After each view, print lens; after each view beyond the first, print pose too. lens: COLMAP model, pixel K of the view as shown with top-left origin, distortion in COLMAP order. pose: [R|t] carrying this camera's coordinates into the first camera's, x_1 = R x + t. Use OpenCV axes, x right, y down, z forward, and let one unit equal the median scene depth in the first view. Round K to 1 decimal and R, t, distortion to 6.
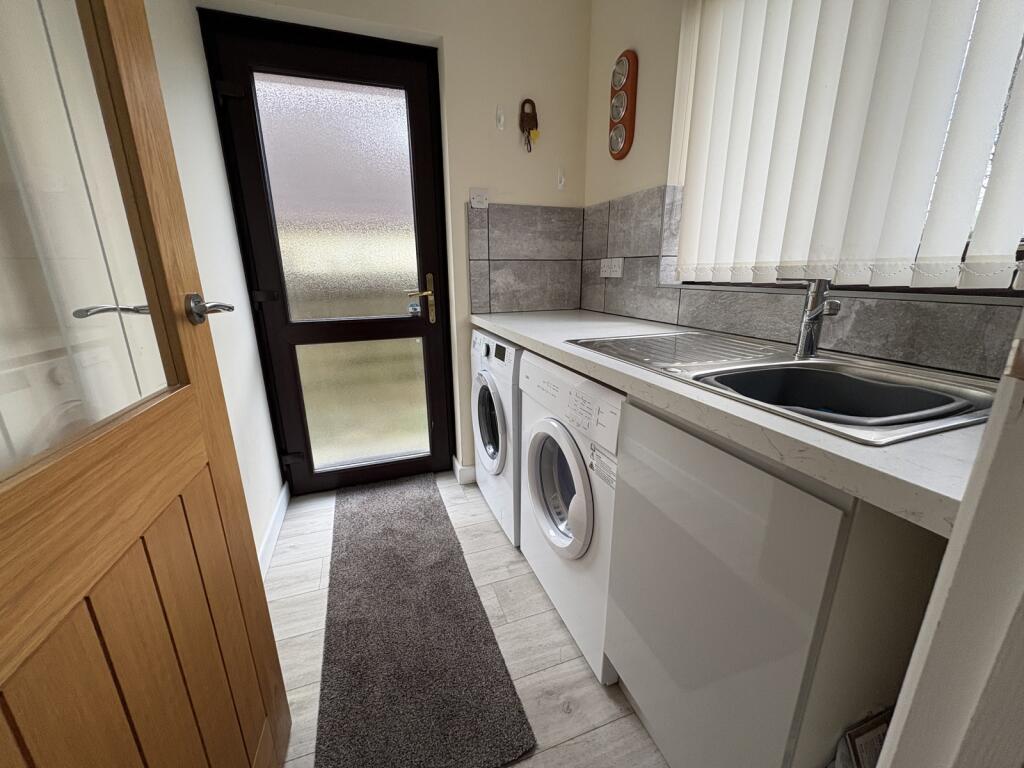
lens RADIAL K [[408.9, 0, 512.0], [0, 408.9, 384.0], [0, 0, 1]] dist [0.001106, 0.000150]
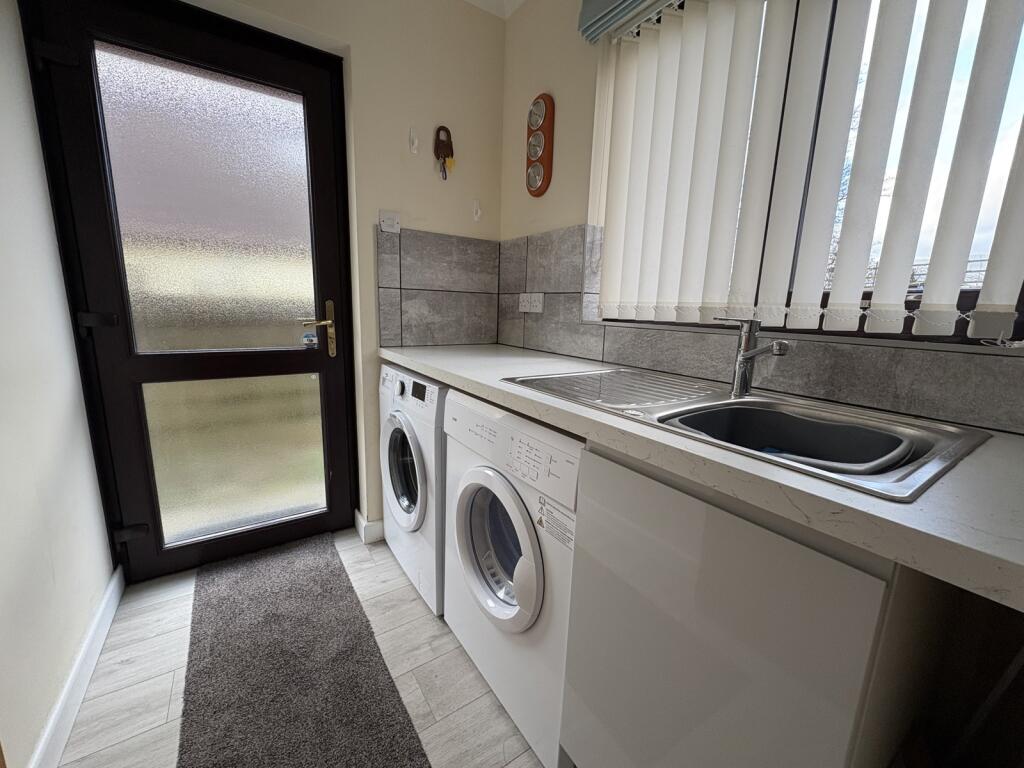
lens RADIAL K [[408.9, 0, 512.0], [0, 408.9, 384.0], [0, 0, 1]] dist [0.001106, 0.000150]
pose [[0.969053, -0.006392, 0.246769, -0.049753], [0.026324, 0.996640, -0.077558, -0.017794], [-0.245444, 0.081654, 0.965966, 0.093241]]
